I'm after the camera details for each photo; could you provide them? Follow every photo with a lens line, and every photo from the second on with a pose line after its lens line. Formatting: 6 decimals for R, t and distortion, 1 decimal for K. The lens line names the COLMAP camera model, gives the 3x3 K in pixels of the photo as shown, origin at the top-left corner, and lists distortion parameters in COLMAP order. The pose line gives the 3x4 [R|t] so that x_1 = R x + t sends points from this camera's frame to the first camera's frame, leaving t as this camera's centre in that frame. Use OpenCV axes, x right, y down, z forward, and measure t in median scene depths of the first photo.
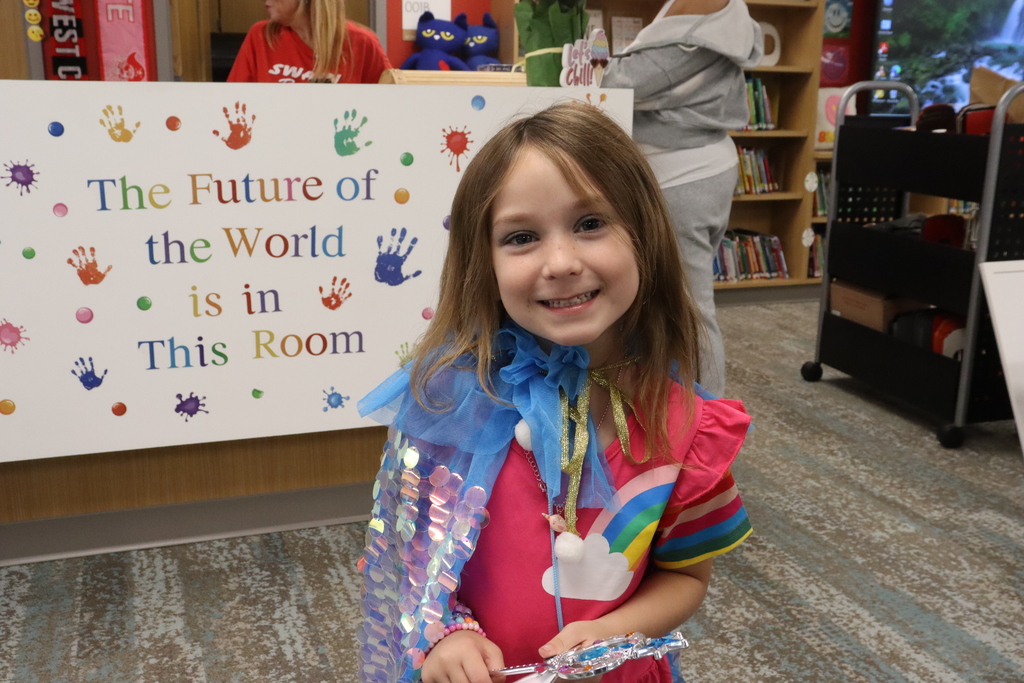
lens RADIAL K [[1057.7, 0, 513.4], [0, 1057.7, 347.2], [0, 0, 1]] dist [-0.049755, 0.000000]
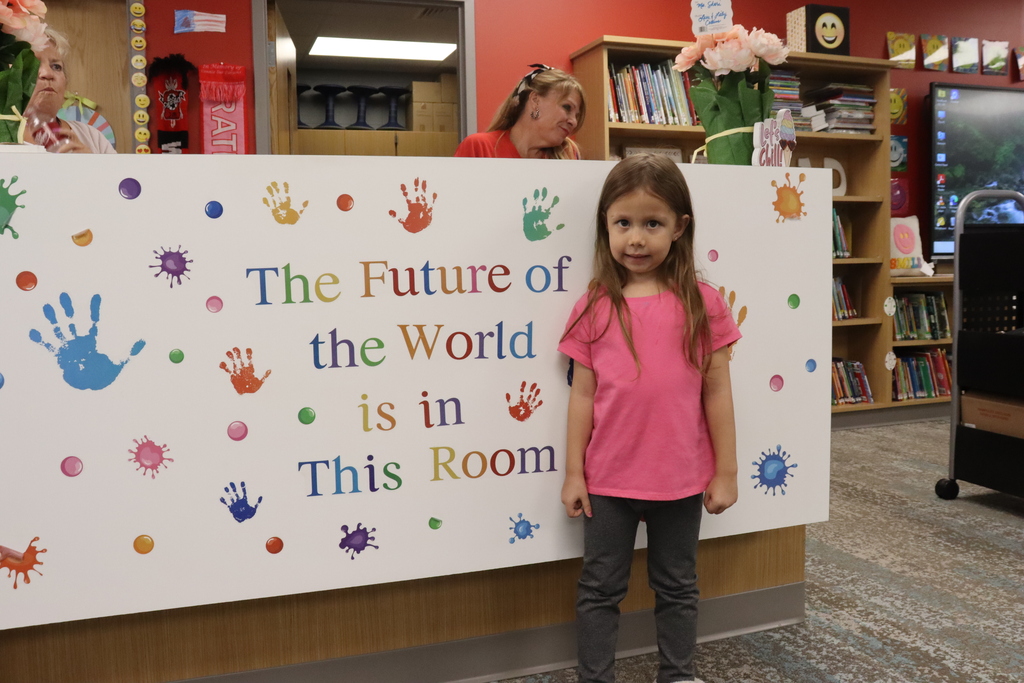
lens RADIAL K [[972.6, 0, 512.0], [0, 972.6, 335.2], [0, 0, 1]] dist [-0.124662, 0.000000]
pose [[0.999229, -0.031963, -0.022805, -0.160044], [0.027883, 0.986559, -0.161012, 0.022036], [0.027645, 0.160252, 0.986689, 0.224902]]
